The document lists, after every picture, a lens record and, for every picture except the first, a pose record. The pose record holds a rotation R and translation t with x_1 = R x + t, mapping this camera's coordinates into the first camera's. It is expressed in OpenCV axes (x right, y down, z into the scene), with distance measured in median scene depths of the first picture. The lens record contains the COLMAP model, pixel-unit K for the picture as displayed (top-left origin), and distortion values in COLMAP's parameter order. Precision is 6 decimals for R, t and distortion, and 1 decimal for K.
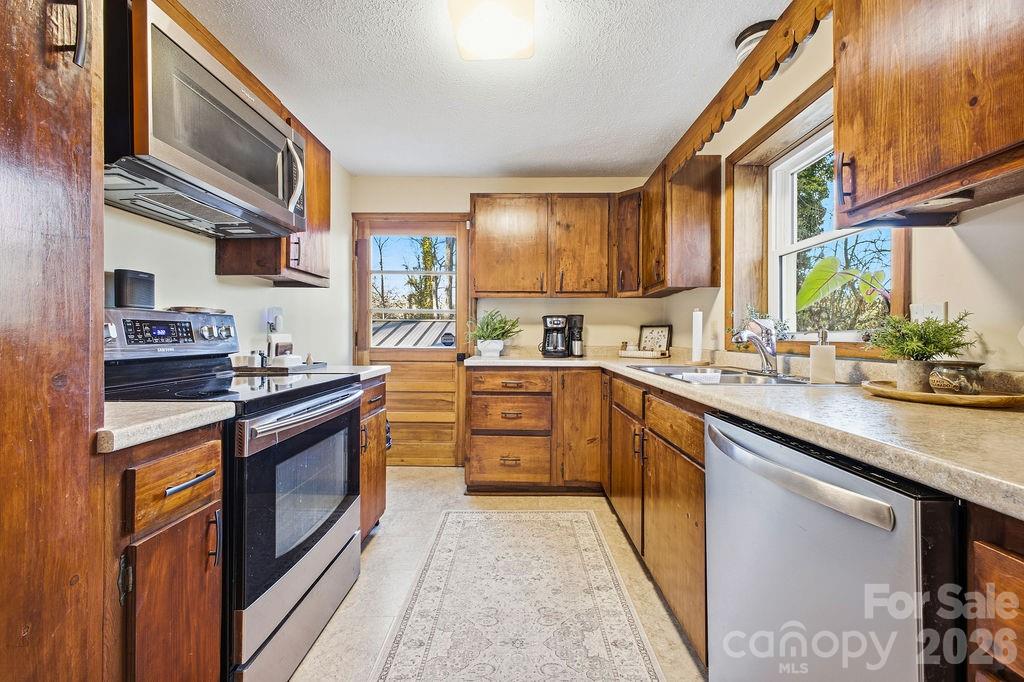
lens RADIAL K [[405.1, 0, 515.7], [0, 405.1, 340.9], [0, 0, 1]] dist [0.001188, -0.000221]
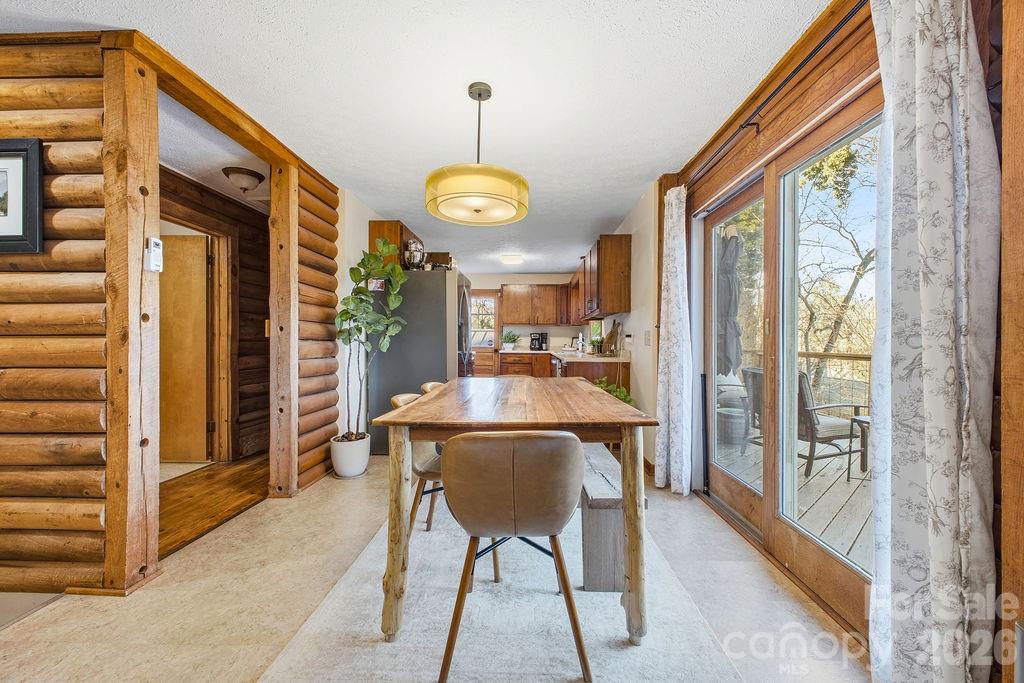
lens RADIAL K [[405.1, 0, 515.7], [0, 405.1, 341.4], [0, 0, 1]] dist [0.001188, -0.000221]
pose [[0.999623, 0.002829, -0.027307, 0.046367], [-0.003145, 0.999929, -0.011525, 0.015588], [0.027273, 0.011606, 0.999561, -1.455586]]
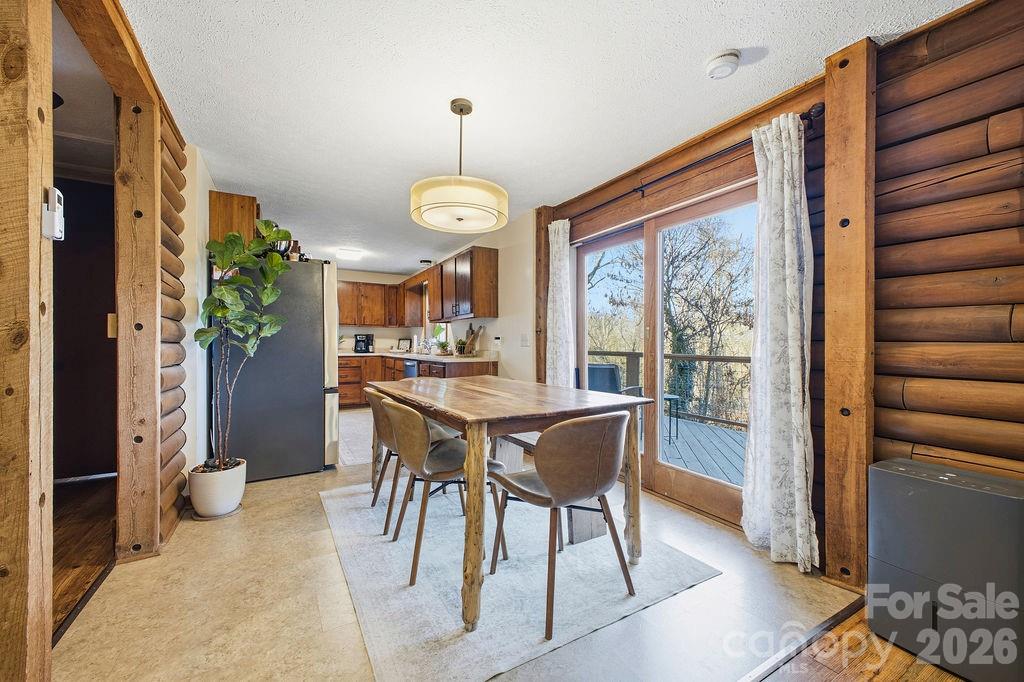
lens RADIAL K [[405.1, 0, 515.7], [0, 405.1, 340.9], [0, 0, 1]] dist [0.001188, -0.000221]
pose [[0.861812, 0.004981, 0.507204, -0.314382], [0.003944, 0.999856, -0.016521, 0.014974], [-0.507213, 0.016239, 0.861668, -1.442191]]
